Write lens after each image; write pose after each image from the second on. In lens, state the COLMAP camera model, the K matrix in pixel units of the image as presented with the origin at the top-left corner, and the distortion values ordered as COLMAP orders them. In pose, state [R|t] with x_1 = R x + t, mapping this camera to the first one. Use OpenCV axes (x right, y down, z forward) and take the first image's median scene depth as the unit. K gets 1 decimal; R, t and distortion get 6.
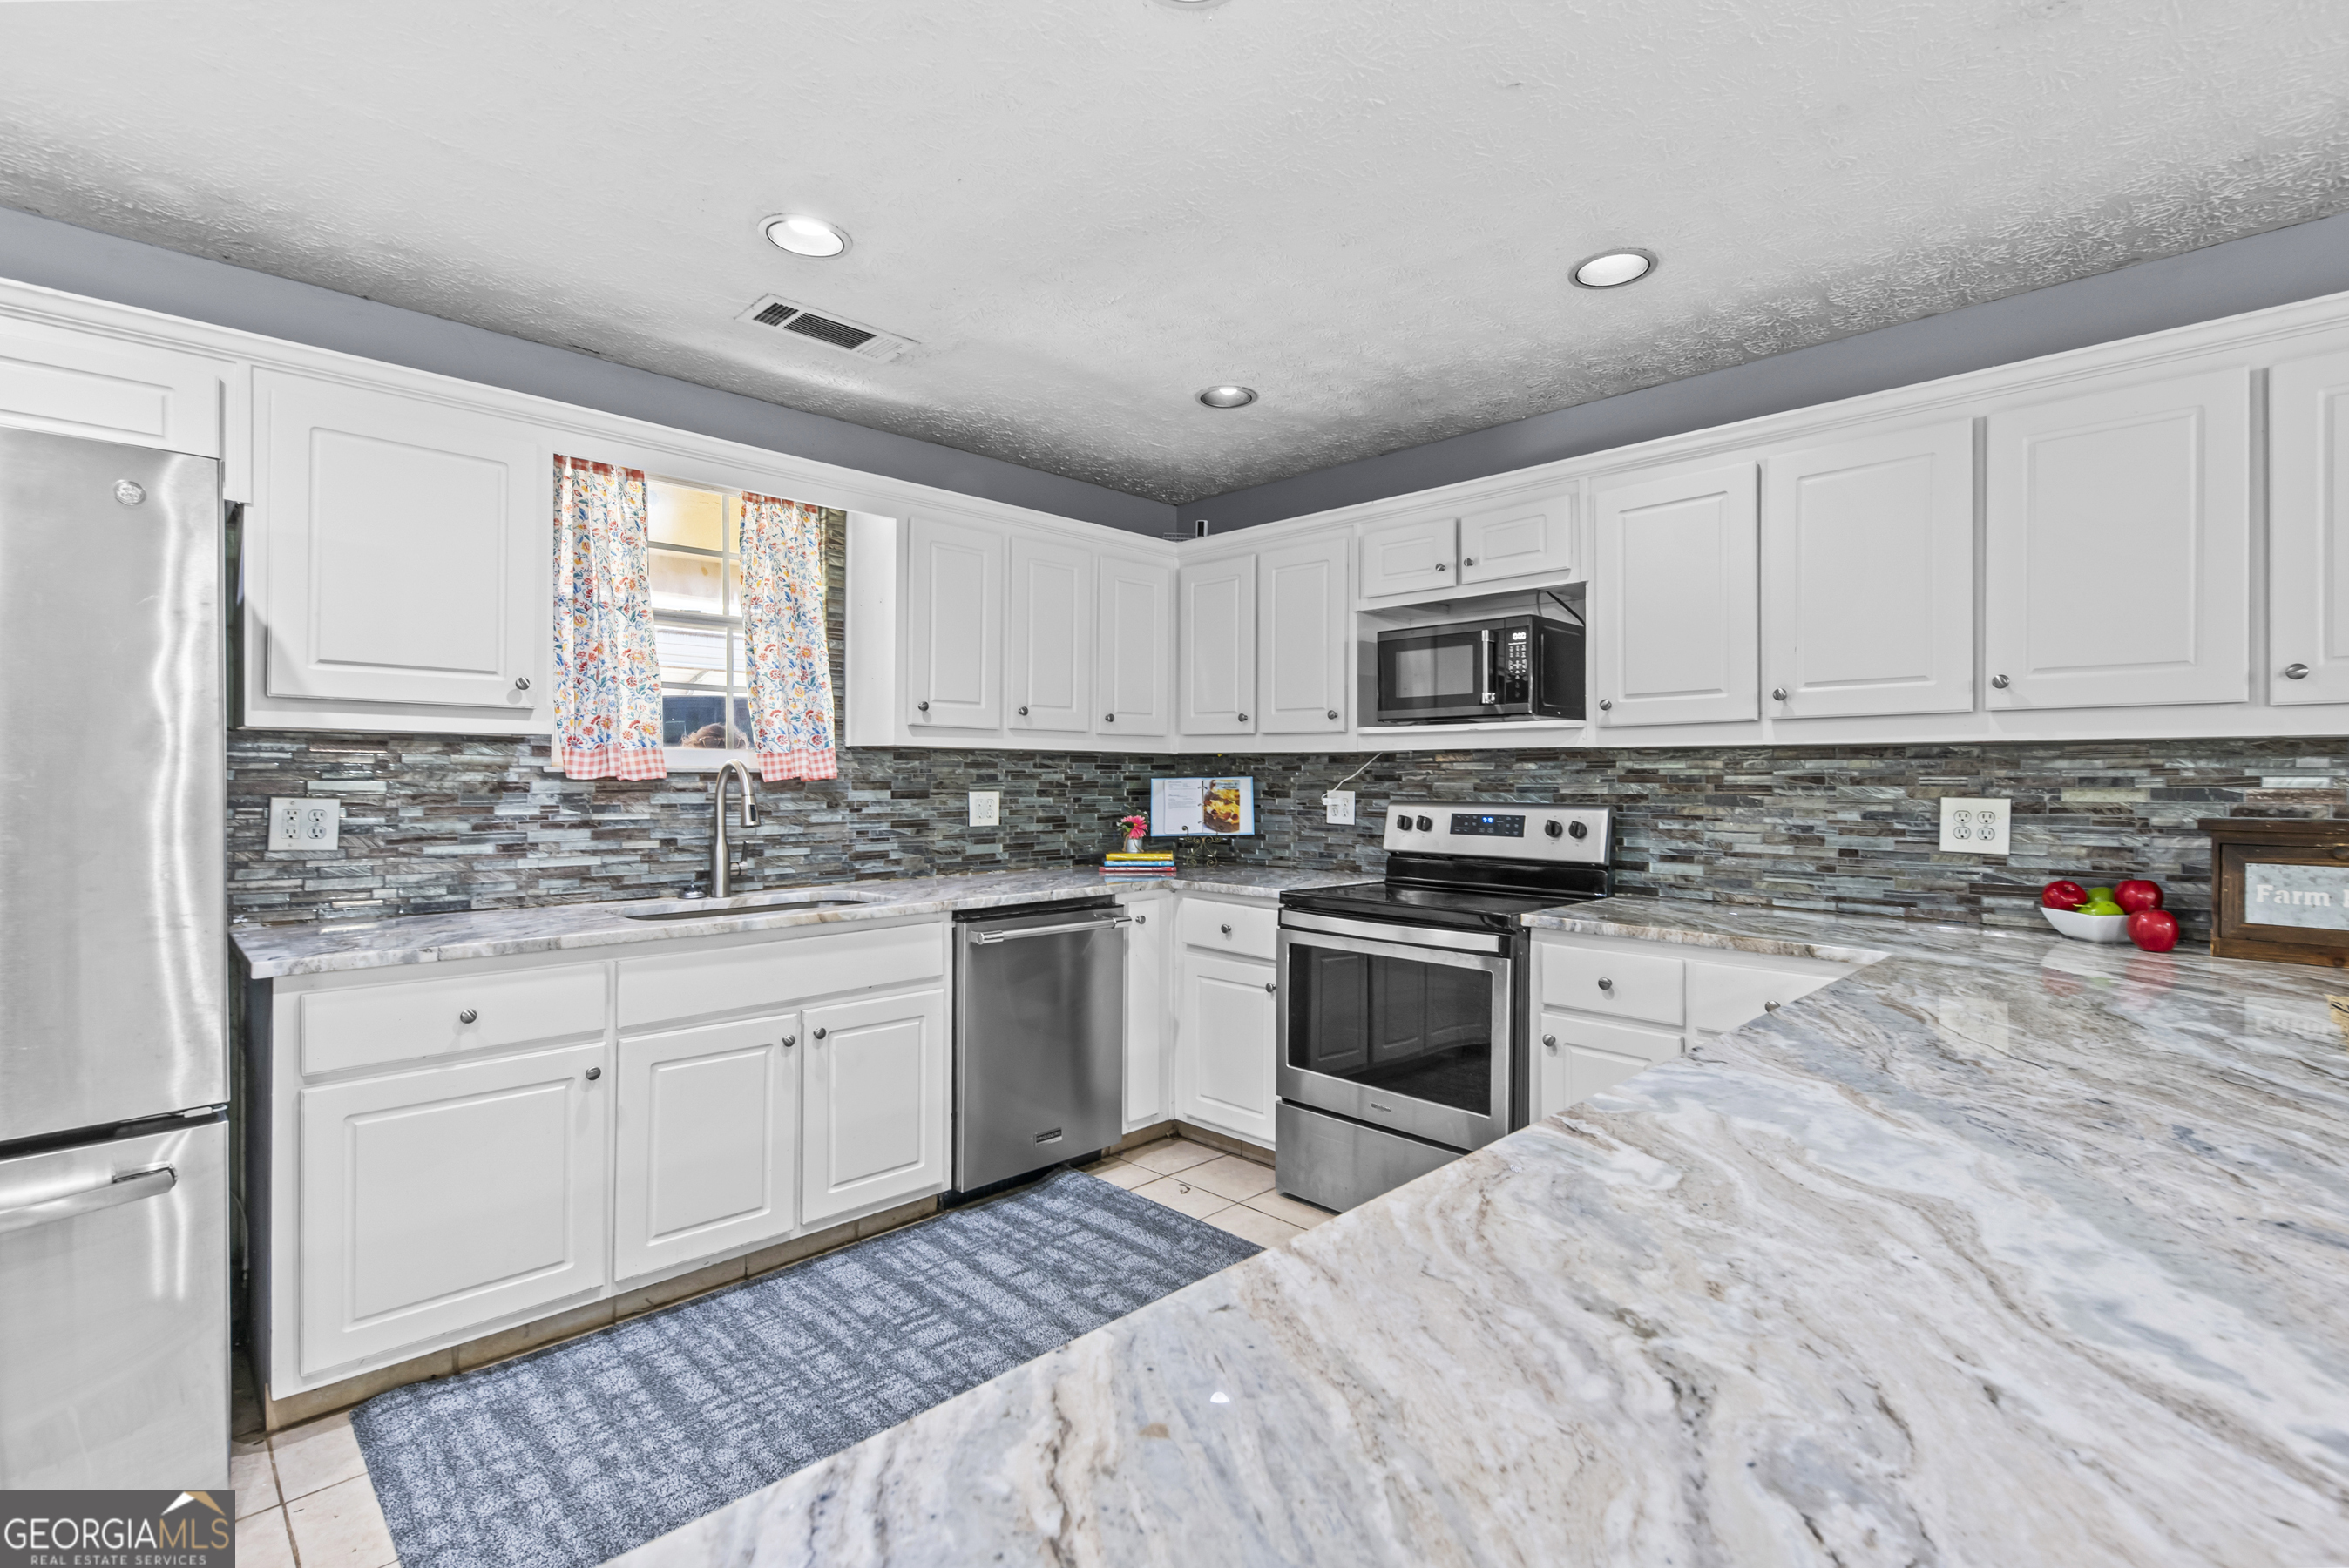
lens RADIAL K [[1058.6, 0, 1207.4], [0, 1058.6, 783.0], [0, 0, 1]] dist [0.025161, -0.016478]
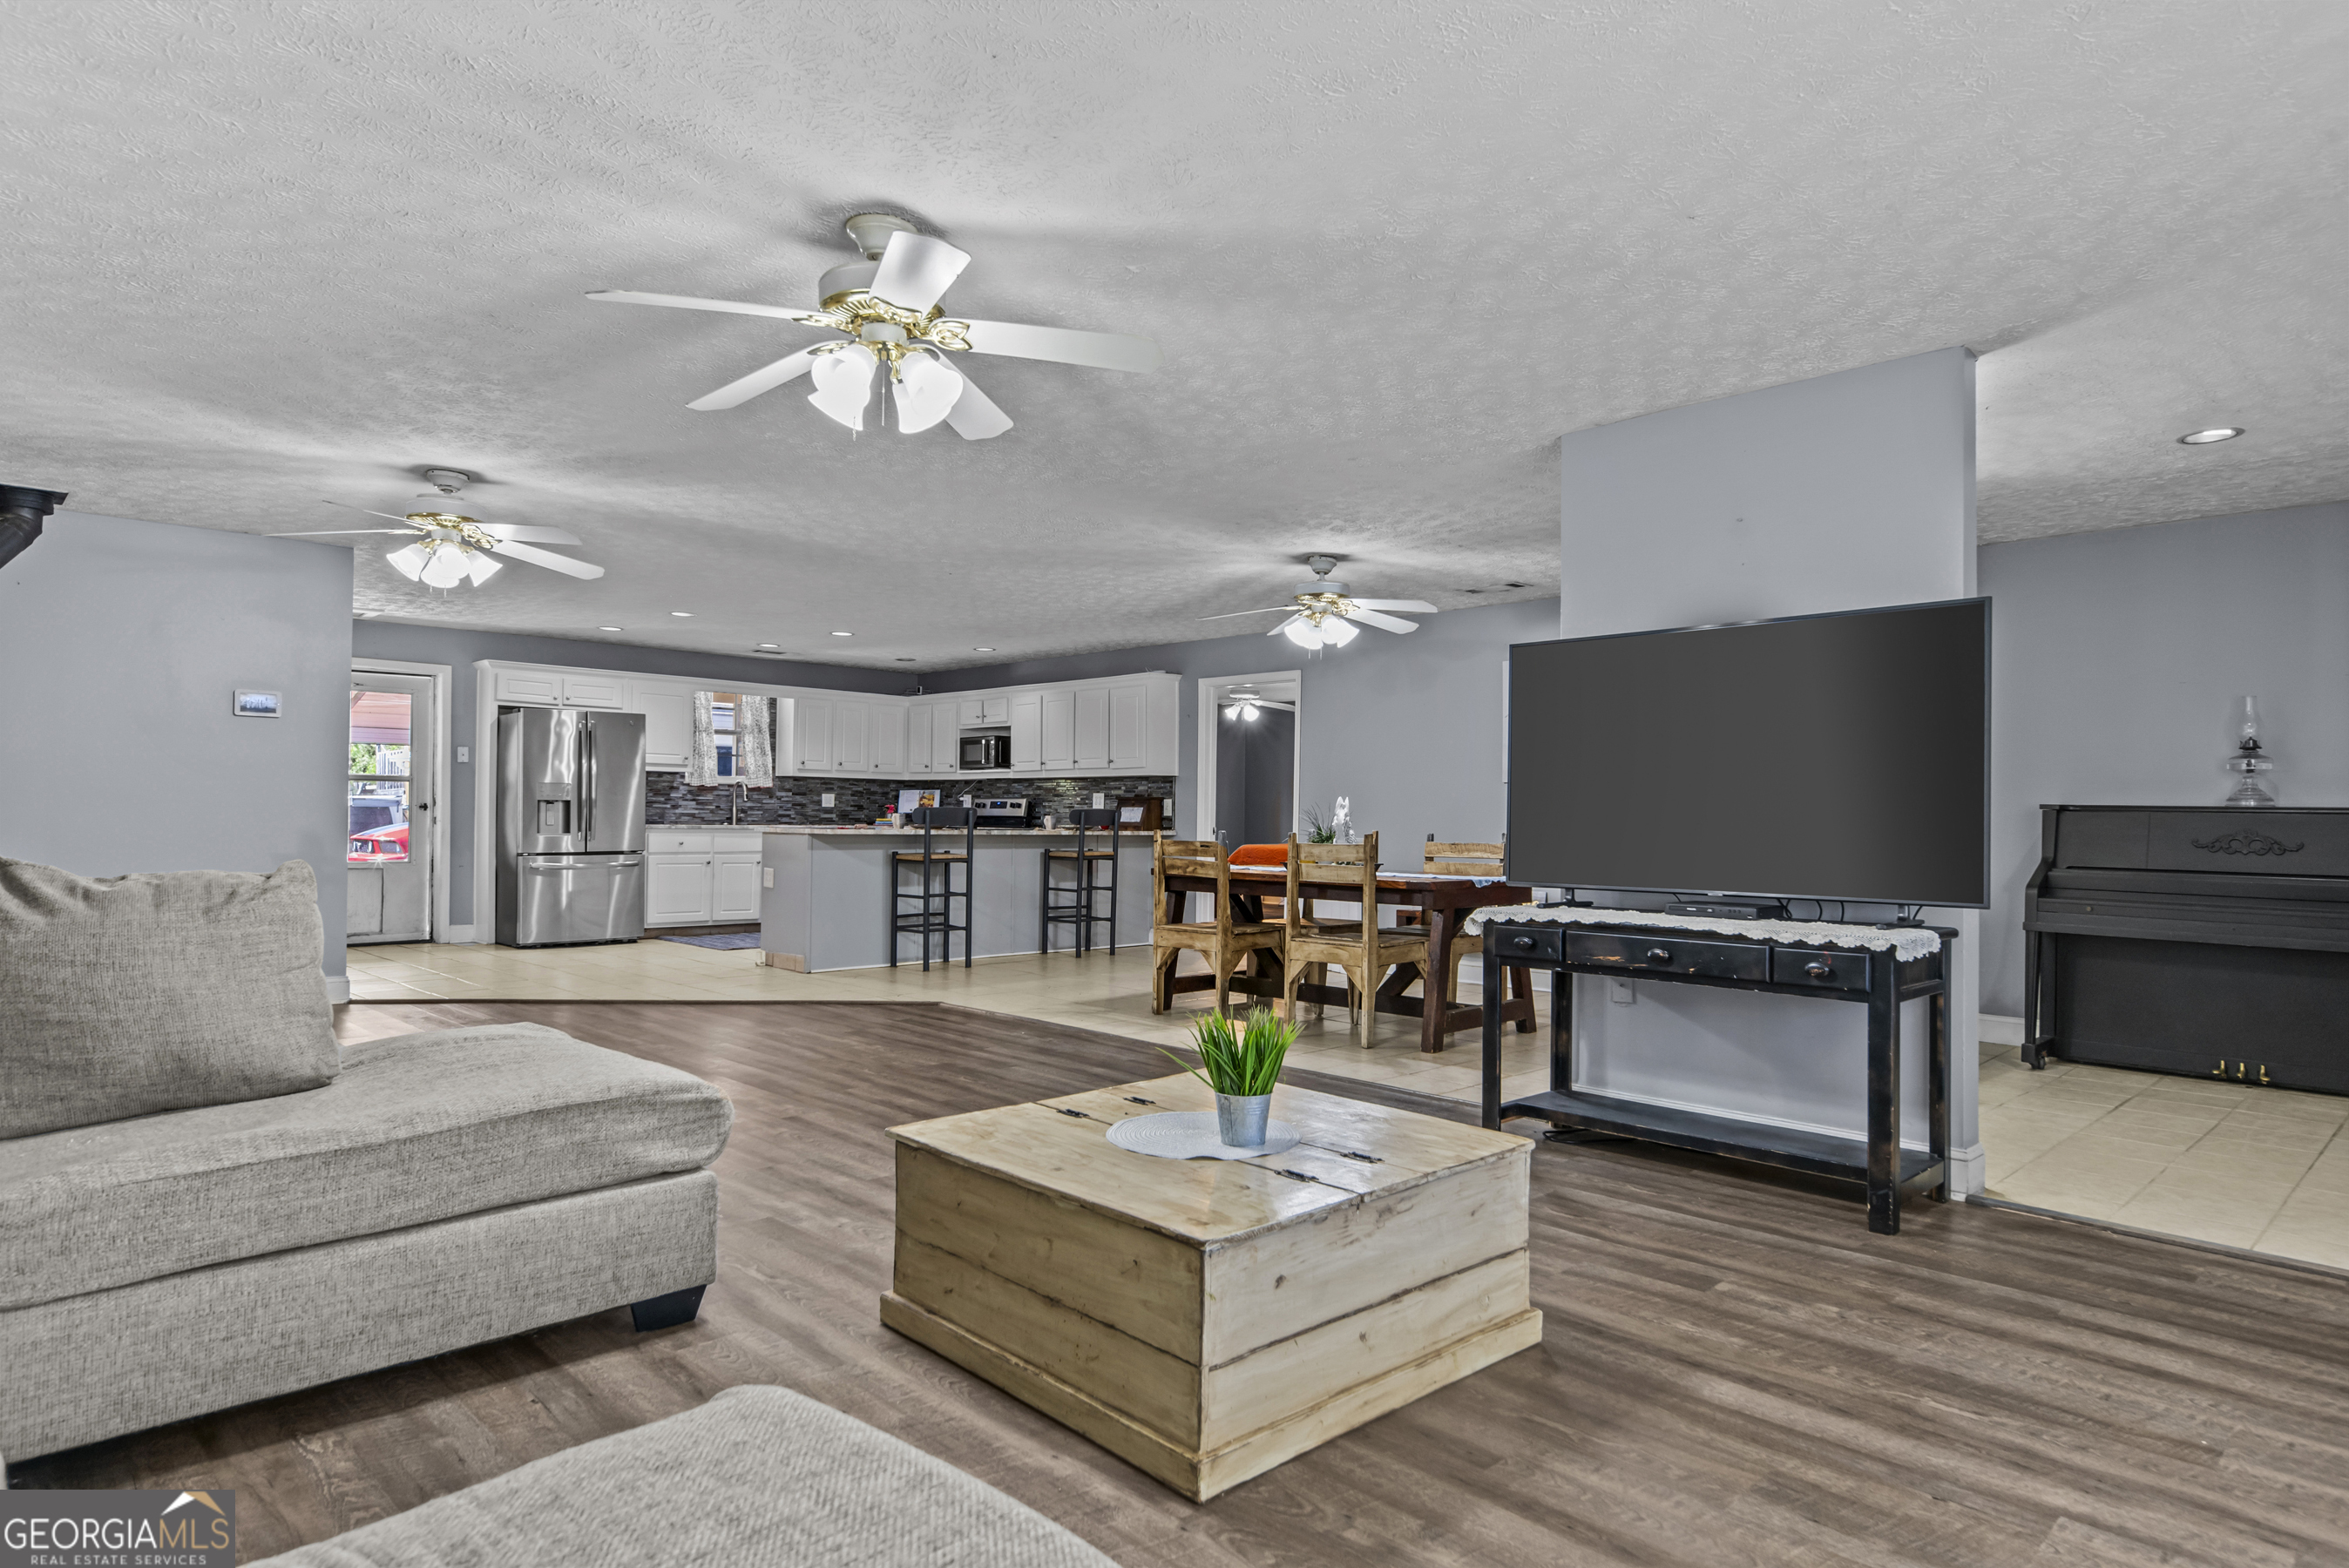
lens RADIAL K [[1307.0, 0, 1174.5], [0, 1307.0, 784.0], [0, 0, 1]] dist [0.000185, -0.000668]
pose [[0.999490, 0.006894, -0.031176, 0.946216], [-0.007856, 0.999494, -0.030831, 0.098129], [0.030947, 0.031060, 0.999038, -2.789589]]
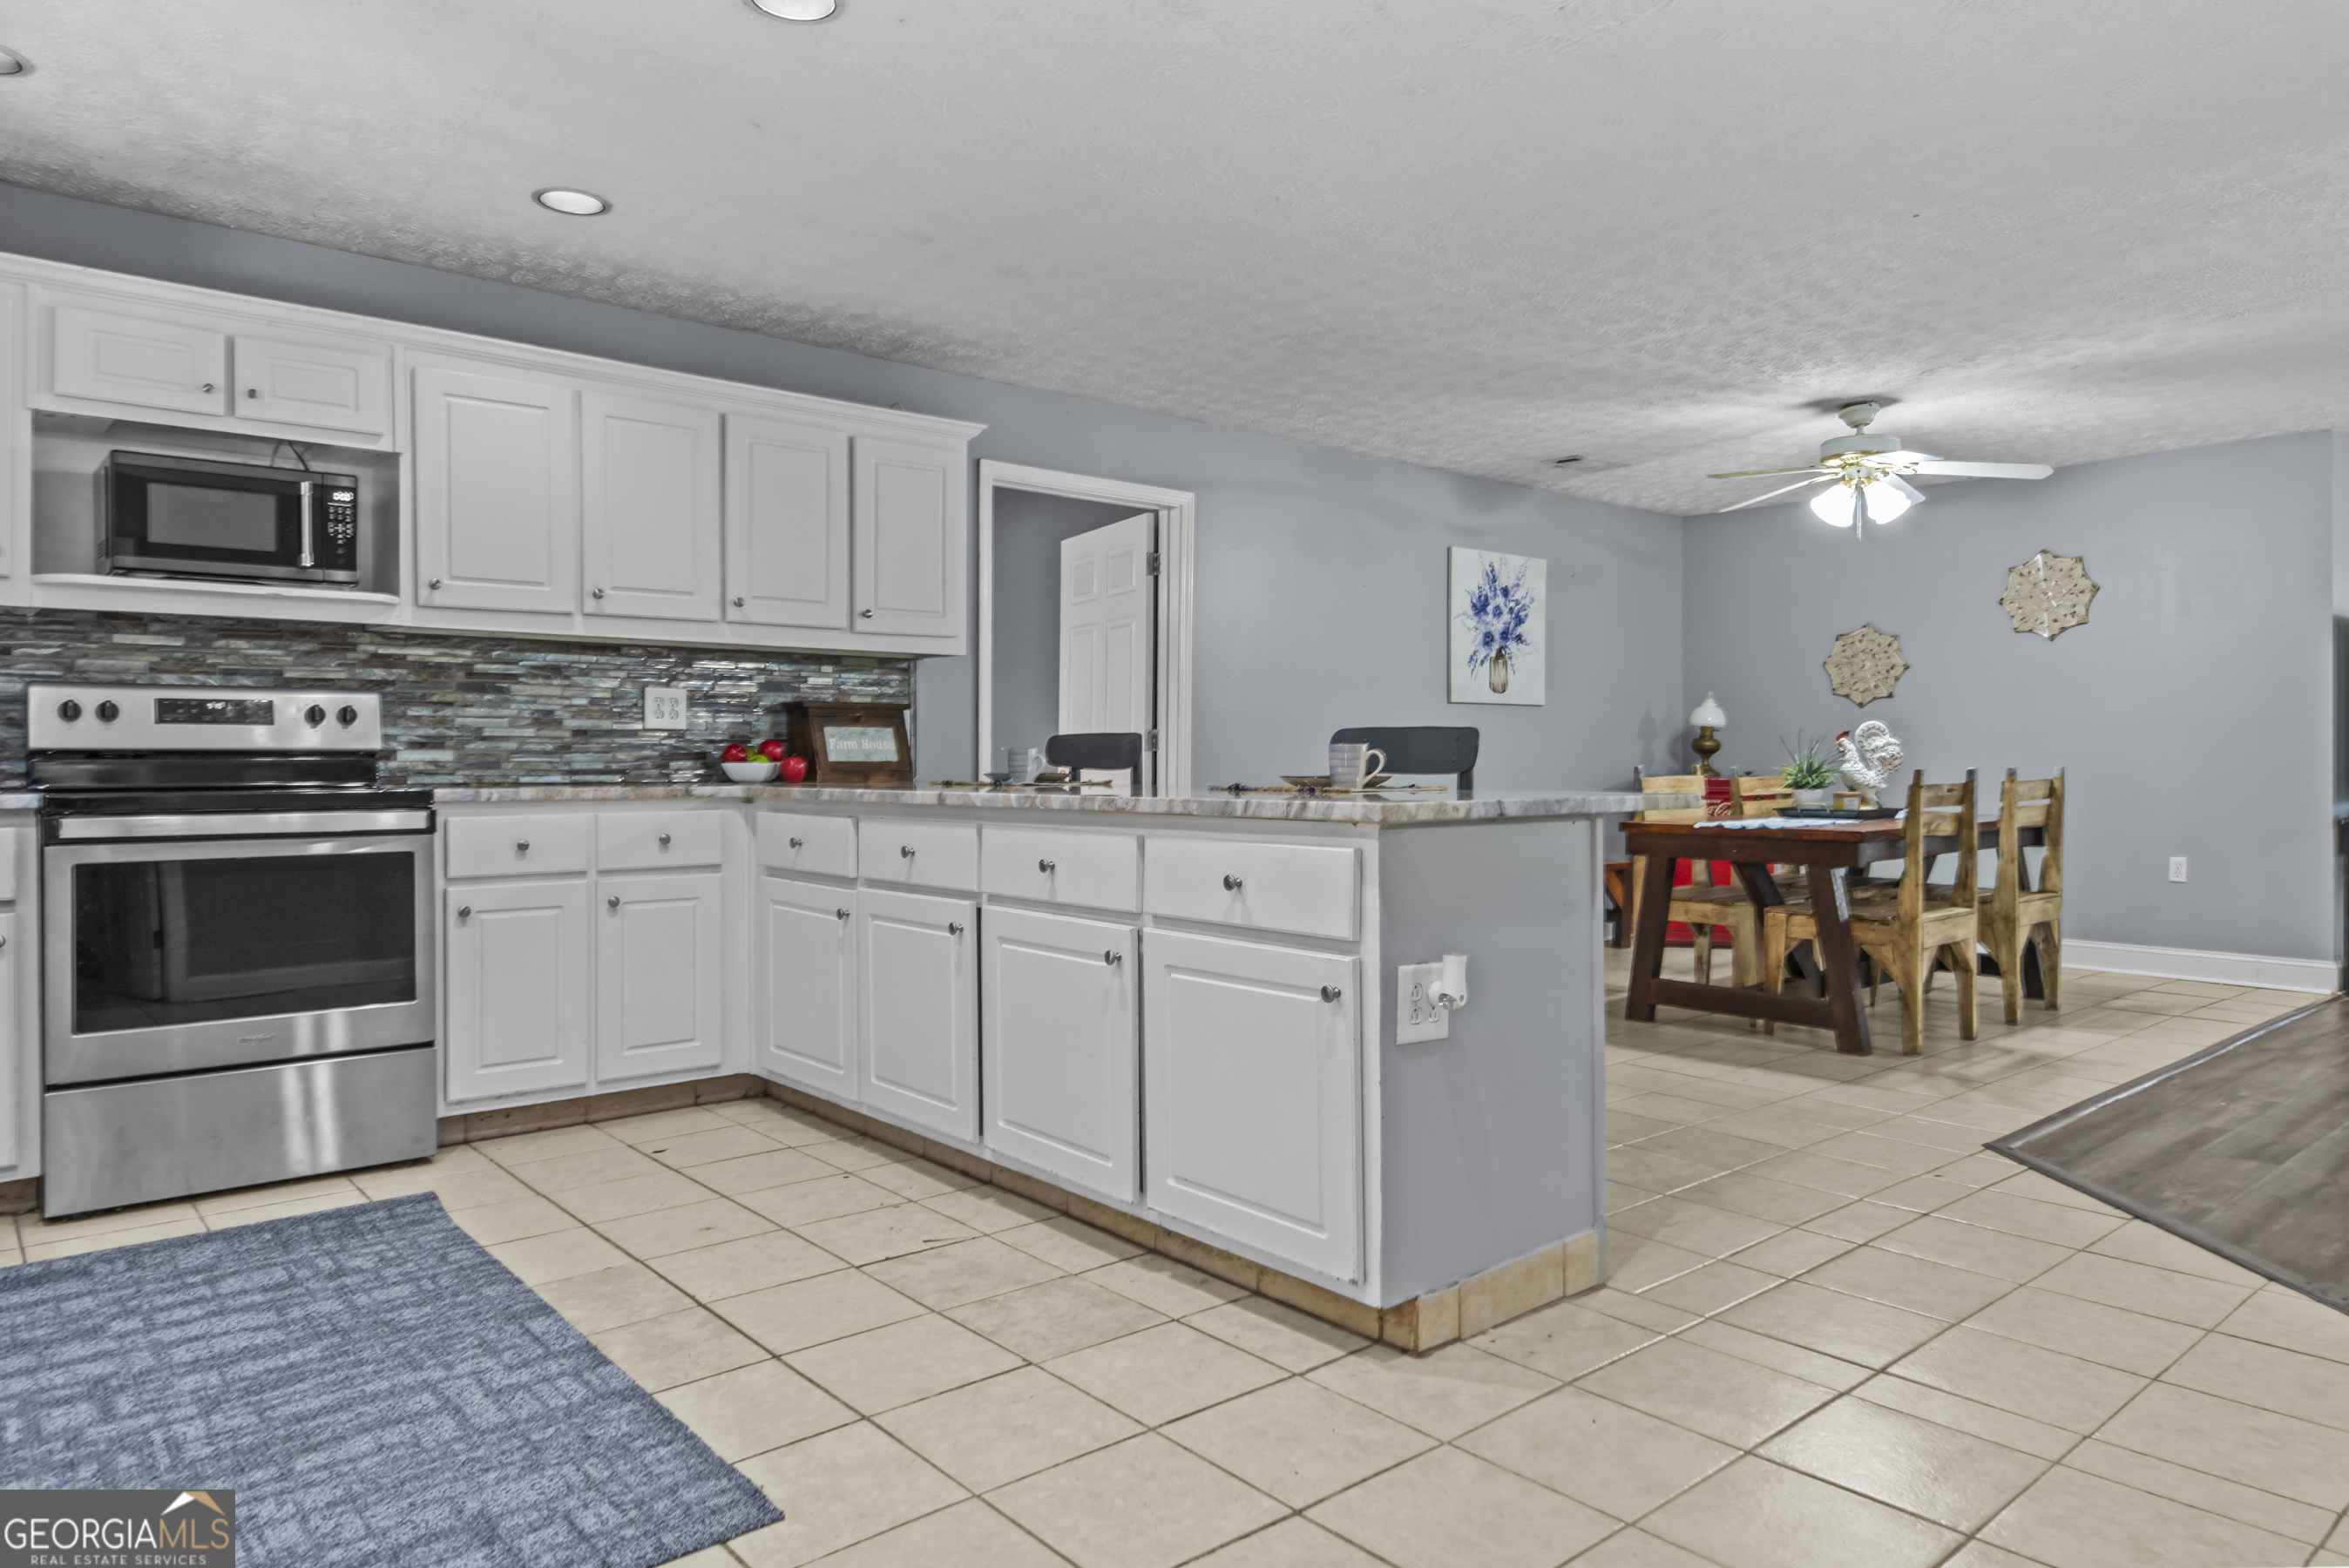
lens RADIAL K [[1467.1, 0, 1174.5], [0, 1467.1, 784.0], [0, 0, 1]] dist [-0.003942, -0.002658]
pose [[0.084786, -0.022523, 0.996145, -0.905240], [0.005176, 0.999741, 0.022164, 0.083777], [-0.996386, 0.003277, 0.084880, 0.186919]]
